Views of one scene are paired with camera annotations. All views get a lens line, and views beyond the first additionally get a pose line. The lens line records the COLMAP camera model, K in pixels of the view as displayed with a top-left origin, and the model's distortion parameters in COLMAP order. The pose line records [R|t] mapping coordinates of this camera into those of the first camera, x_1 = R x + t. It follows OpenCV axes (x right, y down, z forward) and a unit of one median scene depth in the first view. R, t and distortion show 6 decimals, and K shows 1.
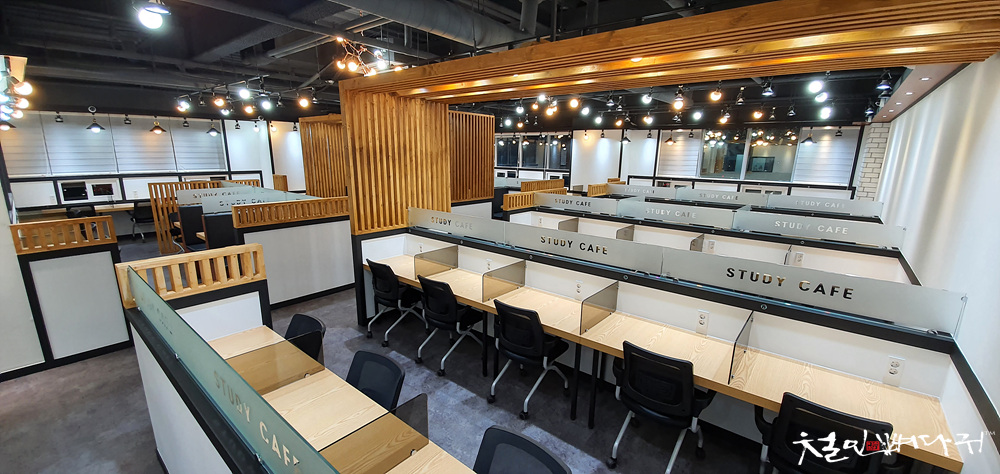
lens RADIAL K [[398.2, 0, 498.1], [0, 398.2, 246.1], [0, 0, 1]] dist [0.001240, -0.012009]
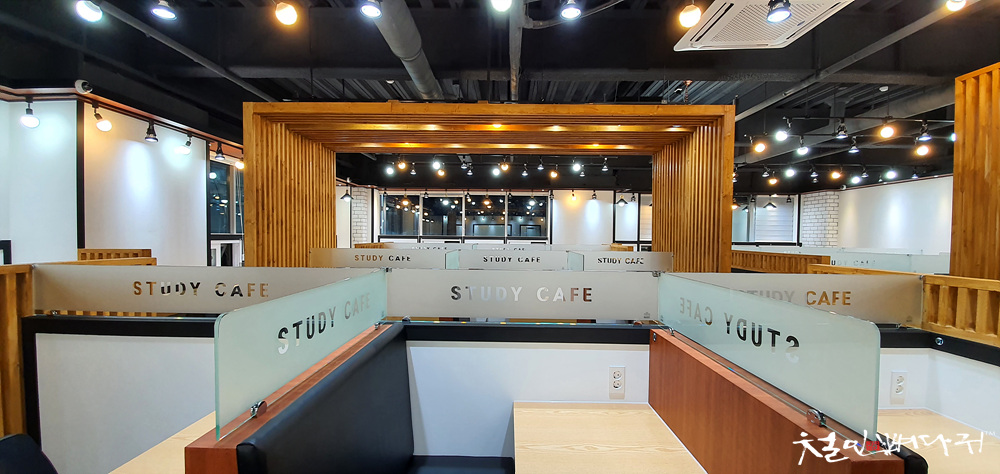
lens RADIAL K [[398.2, 0, 498.1], [0, 398.2, 246.1], [0, 0, 1]] dist [0.001240, -0.012009]
pose [[0.782024, -0.024043, 0.622784, -0.513732], [0.143987, 0.979193, -0.143000, -0.083848], [-0.606387, 0.201502, 0.769215, 0.531762]]
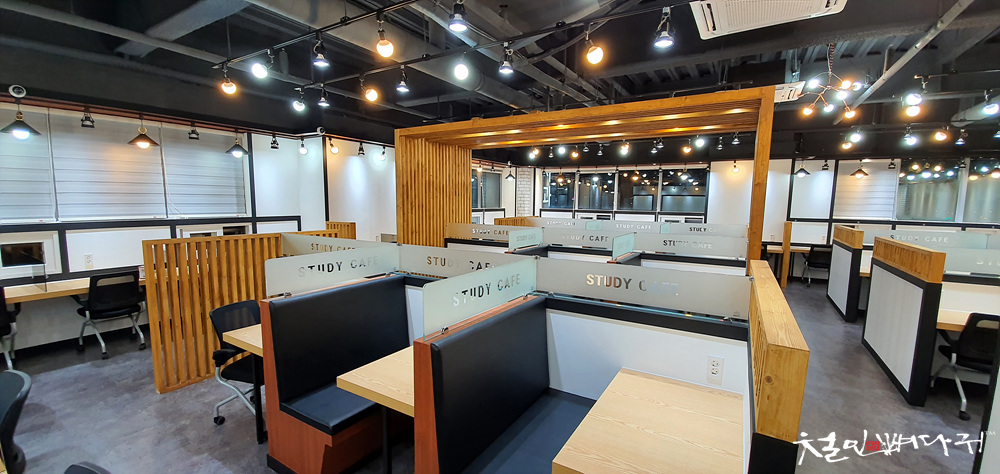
lens RADIAL K [[398.2, 0, 498.1], [0, 398.2, 246.1], [0, 0, 1]] dist [0.001240, -0.012009]
pose [[0.990726, -0.020133, 0.134378, -0.399391], [0.035180, 0.993247, -0.110559, -0.065619], [-0.131245, 0.114261, 0.984743, 0.367307]]
